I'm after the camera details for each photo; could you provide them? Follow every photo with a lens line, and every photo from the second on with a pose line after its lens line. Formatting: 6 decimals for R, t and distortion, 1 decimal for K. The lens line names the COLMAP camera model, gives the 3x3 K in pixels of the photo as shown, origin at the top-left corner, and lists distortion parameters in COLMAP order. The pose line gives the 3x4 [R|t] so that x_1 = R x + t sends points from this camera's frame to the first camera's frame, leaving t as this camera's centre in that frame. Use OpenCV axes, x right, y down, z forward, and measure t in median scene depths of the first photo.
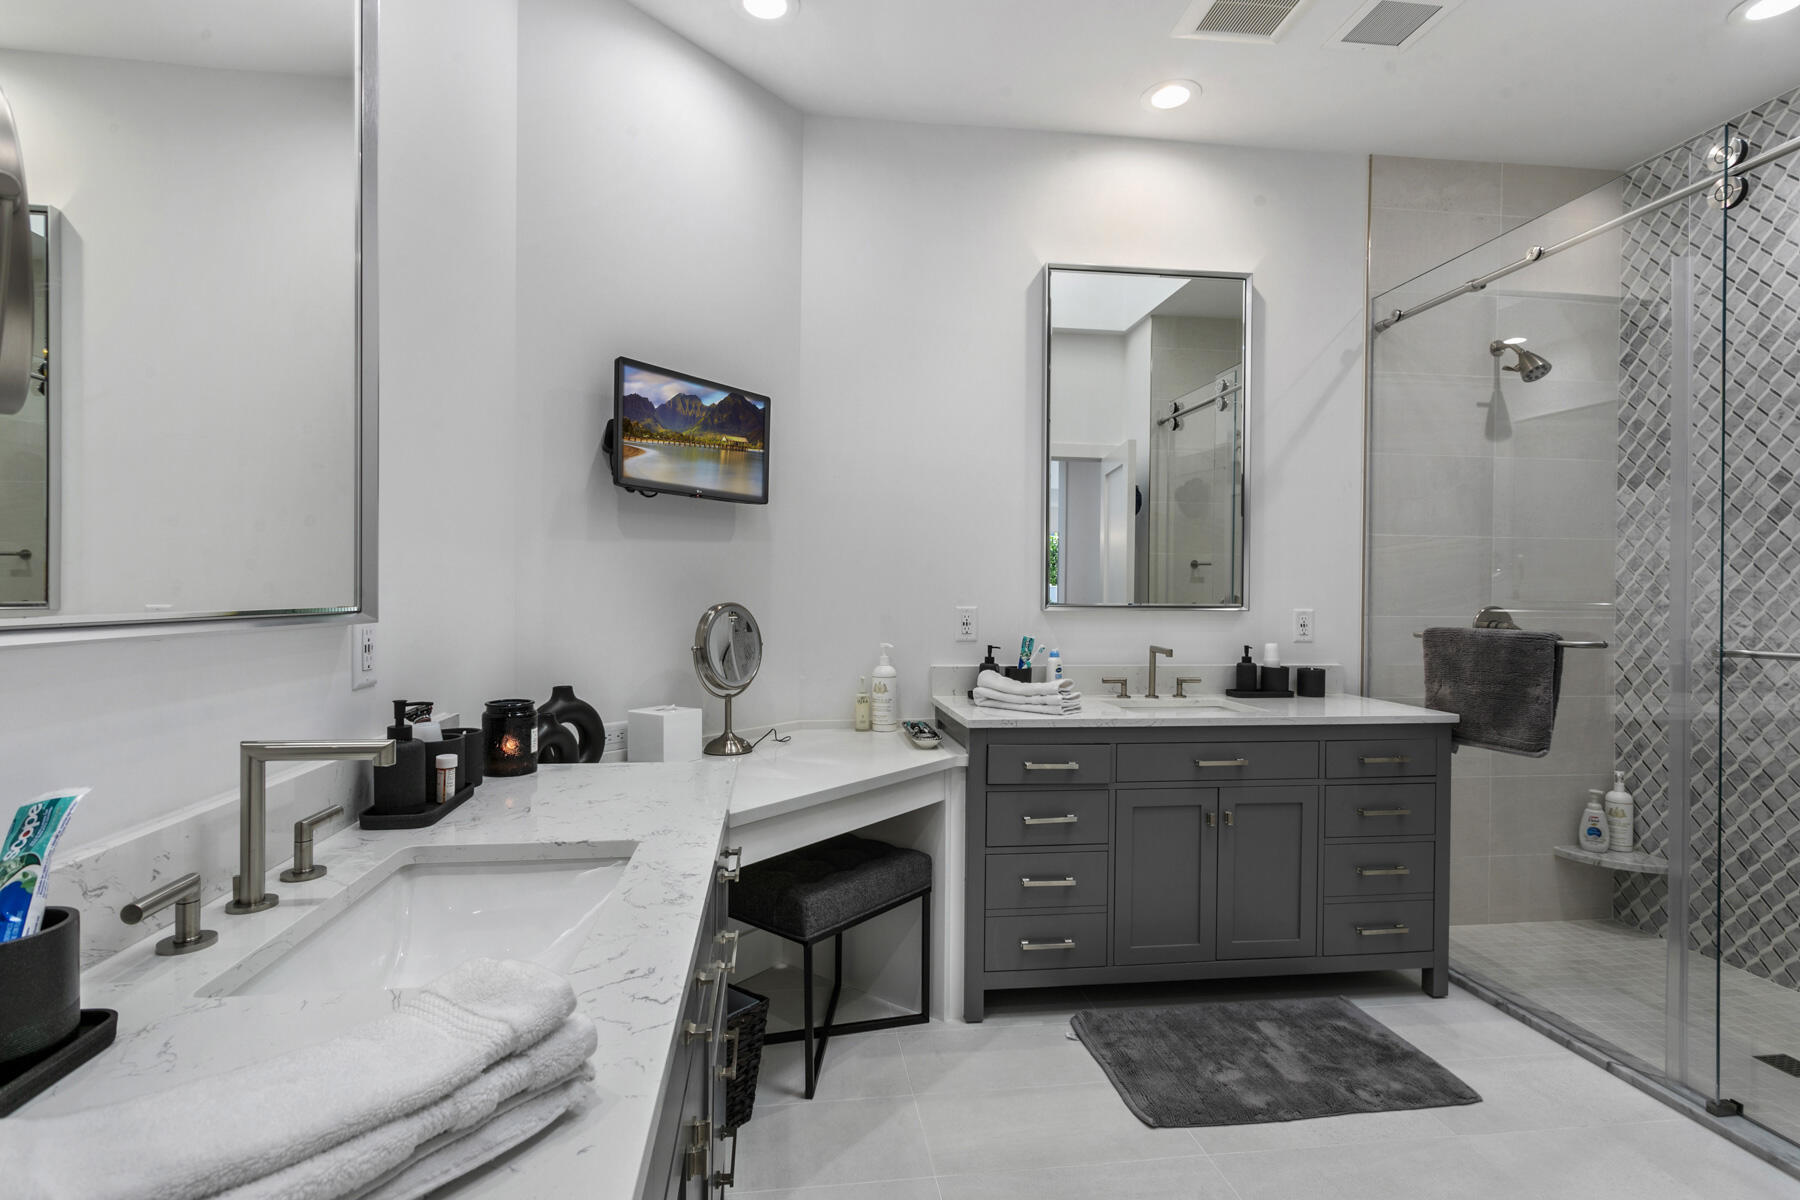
lens RADIAL K [[874.0, 0, 886.8], [0, 874.0, 600.5], [0, 0, 1]] dist [0.004072, 0.000399]
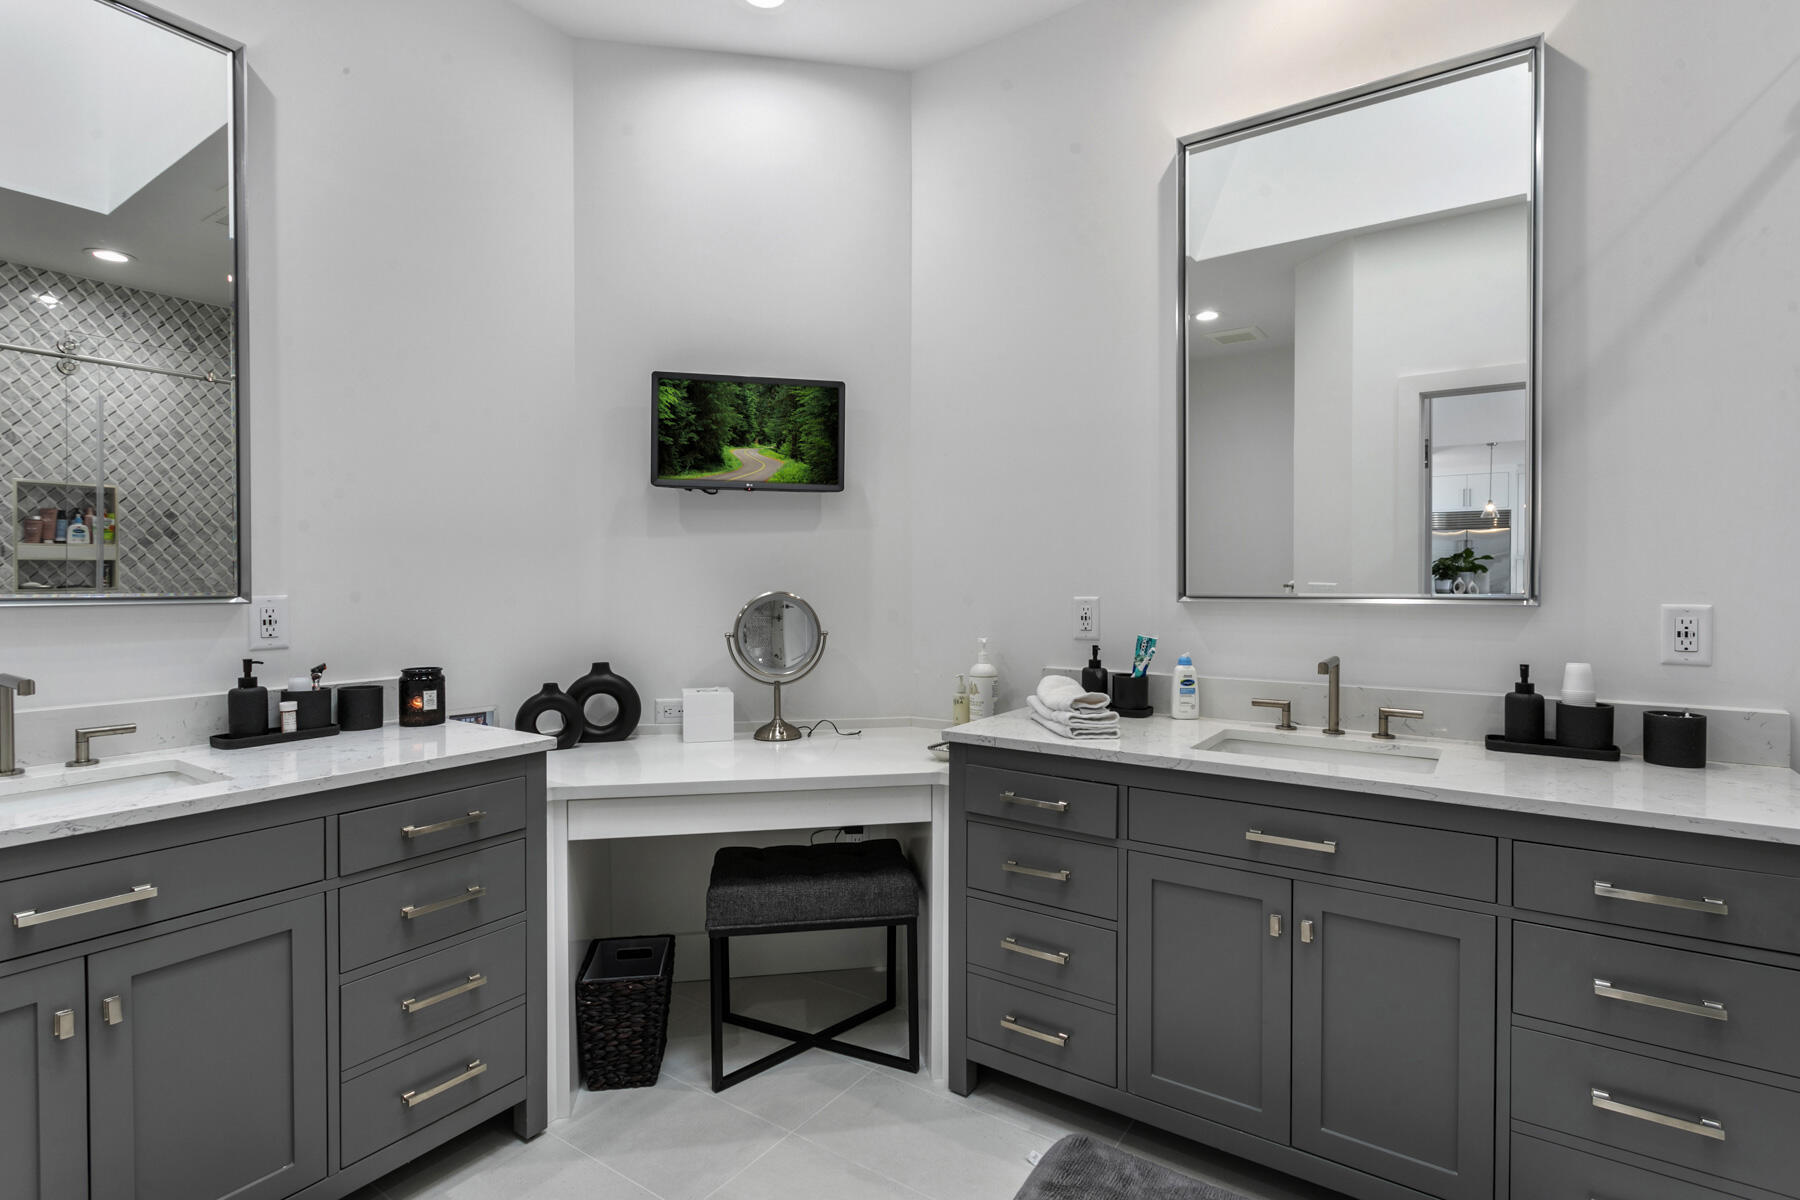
lens RADIAL K [[874.0, 0, 894.8], [0, 874.0, 593.0], [0, 0, 1]] dist [0.004072, 0.000399]
pose [[0.742679, 0.000980, -0.669647, 0.597676], [-0.000191, 0.999999, 0.001251, 0.002812], [0.669648, -0.000801, 0.742678, 0.329796]]
